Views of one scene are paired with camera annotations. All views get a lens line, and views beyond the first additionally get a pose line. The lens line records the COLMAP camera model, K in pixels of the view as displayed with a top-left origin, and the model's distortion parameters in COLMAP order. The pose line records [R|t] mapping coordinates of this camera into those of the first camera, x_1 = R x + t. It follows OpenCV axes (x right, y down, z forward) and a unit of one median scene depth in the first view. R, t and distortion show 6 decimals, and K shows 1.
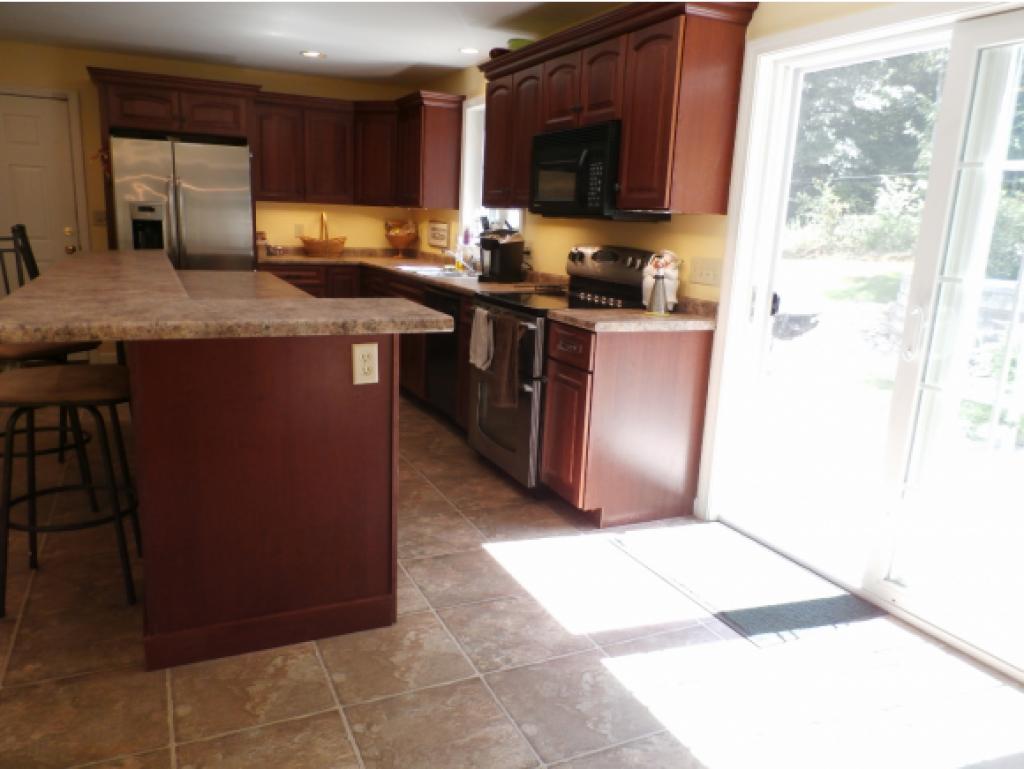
lens RADIAL K [[766.9, 0, 519.6], [0, 766.9, 376.1], [0, 0, 1]] dist [-0.003319, 0.009086]
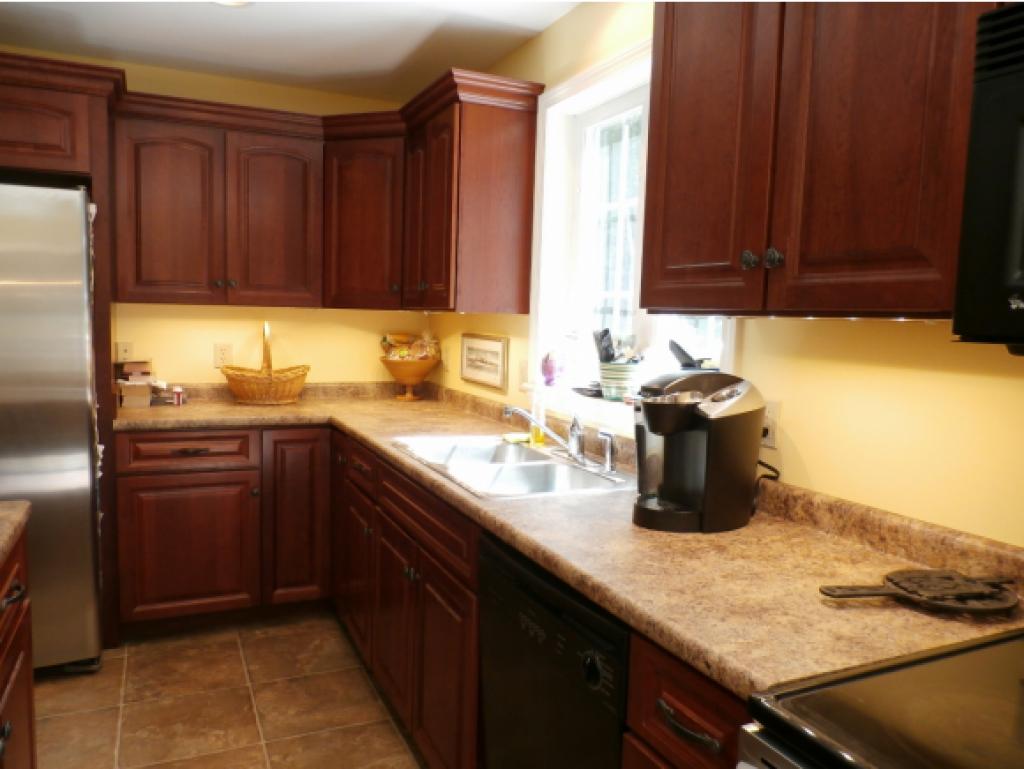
lens RADIAL K [[766.9, 0, 520.7], [0, 766.9, 377.9], [0, 0, 1]] dist [-0.003319, 0.009086]
pose [[0.999854, -0.016167, -0.005605, -0.126772], [0.015378, 0.992656, -0.119992, -0.181534], [0.007503, 0.119889, 0.992759, 0.799141]]
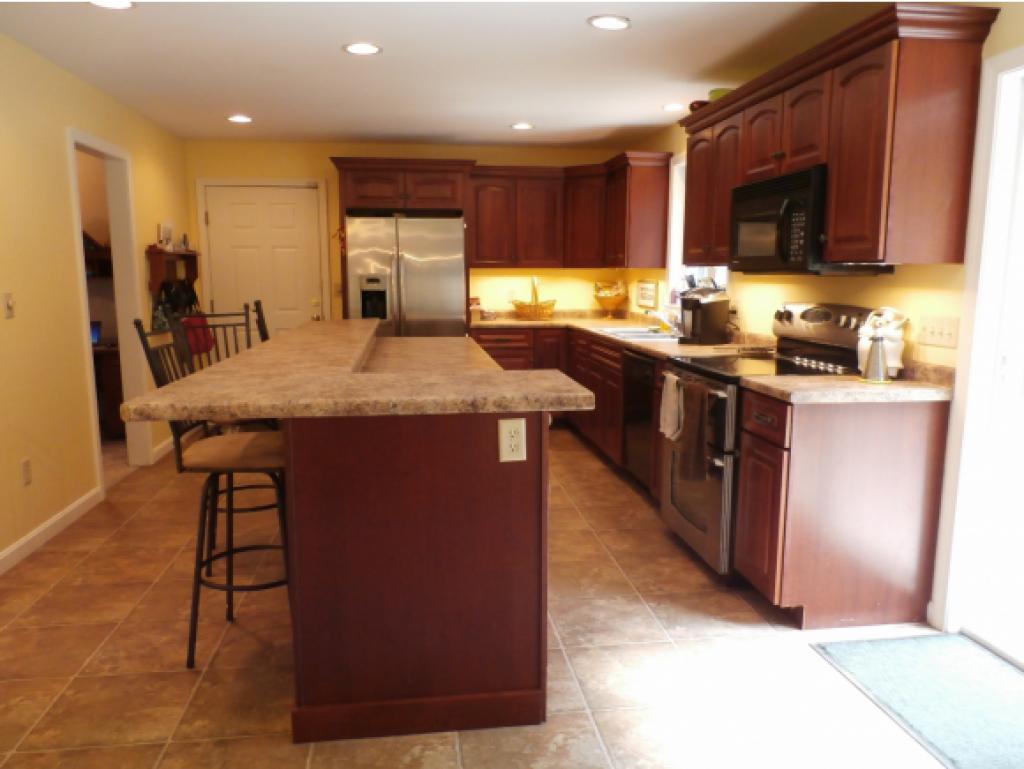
lens RADIAL K [[766.9, 0, 517.0], [0, 766.9, 381.8], [0, 0, 1]] dist [-0.003319, 0.009086]
pose [[0.953514, 0.000712, -0.301348, 0.050325], [-0.020553, 0.997822, -0.062676, -0.016154], [0.300648, 0.065956, 0.951452, 0.053351]]
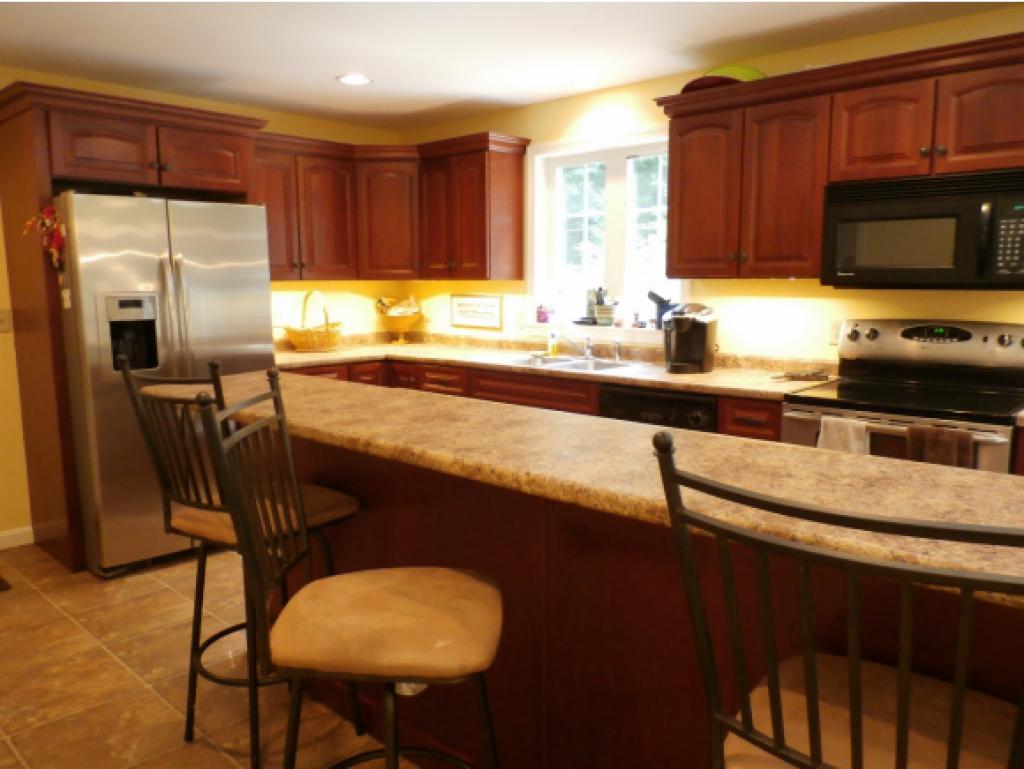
lens RADIAL K [[766.9, 0, 510.2], [0, 766.9, 383.6], [0, 0, 1]] dist [-0.003319, 0.009086]
pose [[0.931734, -0.095812, 0.350275, -0.585662], [0.115935, 0.992572, -0.036887, -0.126927], [-0.344139, 0.074978, 0.935920, 0.411562]]
